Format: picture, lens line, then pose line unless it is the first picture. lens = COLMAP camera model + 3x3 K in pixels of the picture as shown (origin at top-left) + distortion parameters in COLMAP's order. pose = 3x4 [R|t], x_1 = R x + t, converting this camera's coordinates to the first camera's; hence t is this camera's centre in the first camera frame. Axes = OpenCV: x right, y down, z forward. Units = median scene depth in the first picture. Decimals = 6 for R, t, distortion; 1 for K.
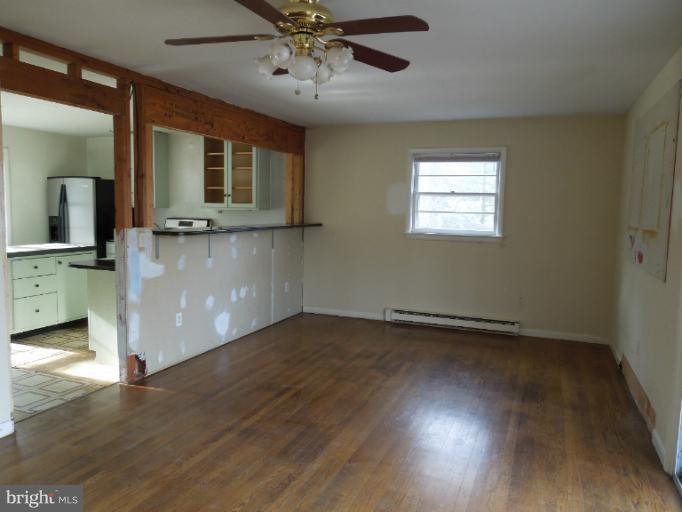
lens RADIAL K [[514.8, 0, 337.2], [0, 514.8, 255.2], [0, 0, 1]] dist [-0.009960, -0.005071]
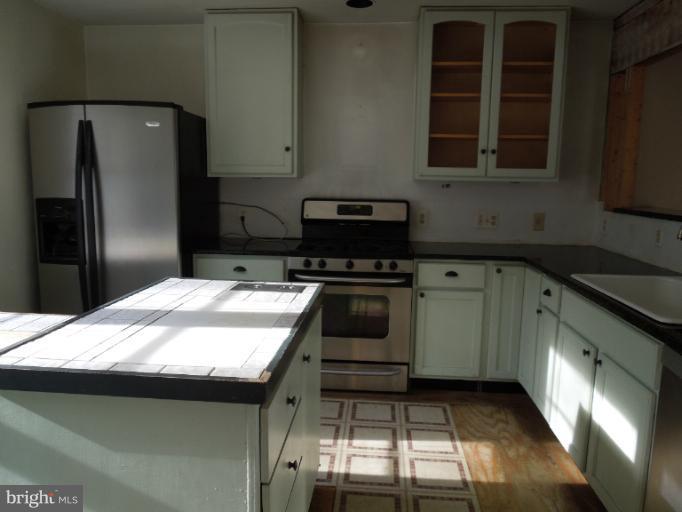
lens RADIAL K [[514.8, 0, 337.2], [0, 514.8, 255.2], [0, 0, 1]] dist [-0.009960, -0.005071]
pose [[0.953935, -0.046703, 0.296357, -0.494181], [0.028536, 0.997455, 0.065335, -0.054162], [-0.298654, -0.053868, 0.952840, 0.571477]]
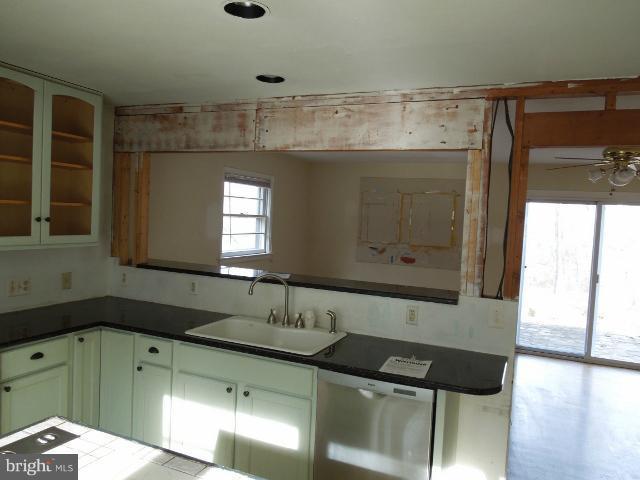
lens RADIAL K [[483.1, 0, 316.4], [0, 483.1, 239.2], [0, 0, 1]] dist [-0.009960, -0.005071]
pose [[0.029369, -0.069286, 0.997164, -0.641480], [0.045288, 0.996663, 0.067917, -0.115993], [-0.998542, 0.043165, 0.032409, 0.732016]]
